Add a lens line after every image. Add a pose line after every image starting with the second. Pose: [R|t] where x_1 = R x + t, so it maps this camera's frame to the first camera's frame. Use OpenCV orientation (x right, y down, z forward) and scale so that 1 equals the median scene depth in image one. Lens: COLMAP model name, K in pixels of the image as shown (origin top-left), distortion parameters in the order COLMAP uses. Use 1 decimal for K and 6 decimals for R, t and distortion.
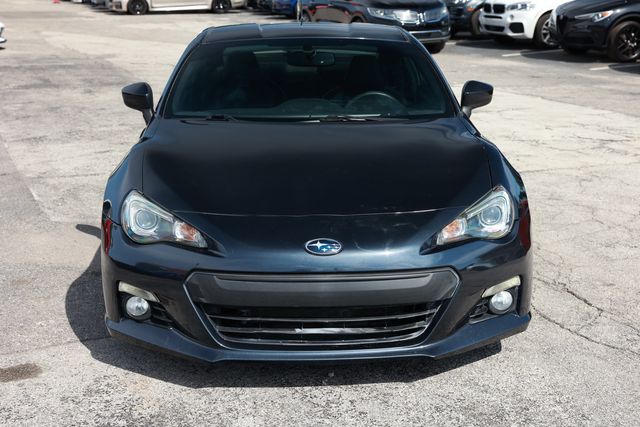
lens RADIAL K [[915.6, 0, 320.4], [0, 915.6, 216.3], [0, 0, 1]] dist [0.069241, 0.000000]
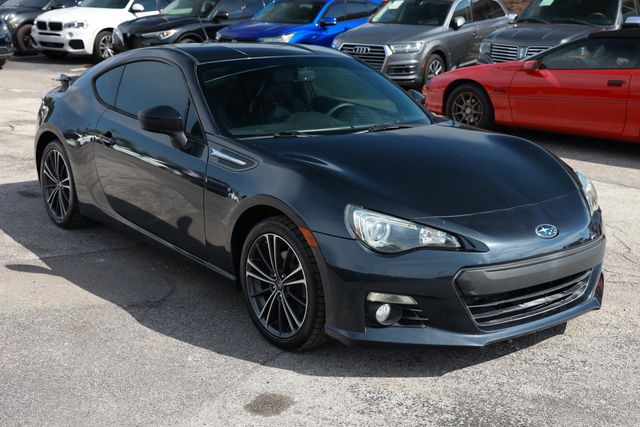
lens RADIAL K [[828.3, 0, 319.3], [0, 828.3, 213.7], [0, 0, 1]] dist [0.031769, 0.000000]
pose [[0.830222, -0.118112, 0.544776, -0.768191], [0.118061, 0.992381, 0.035235, -0.057613], [-0.544787, 0.035064, 0.837841, 0.238392]]
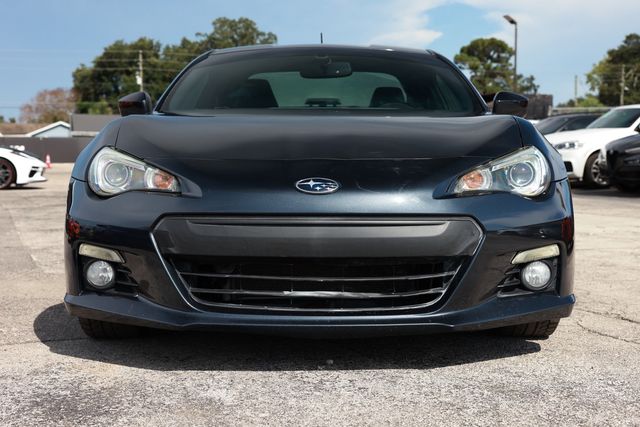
lens RADIAL K [[940.3, 0, 319.6], [0, 940.3, 210.7], [0, 0, 1]] dist [0.077367, 0.000000]
pose [[0.998683, 0.005152, -0.051044, 0.046045], [-0.014473, 0.982826, -0.183966, 0.198688], [0.049219, 0.184463, 0.981606, 0.149066]]
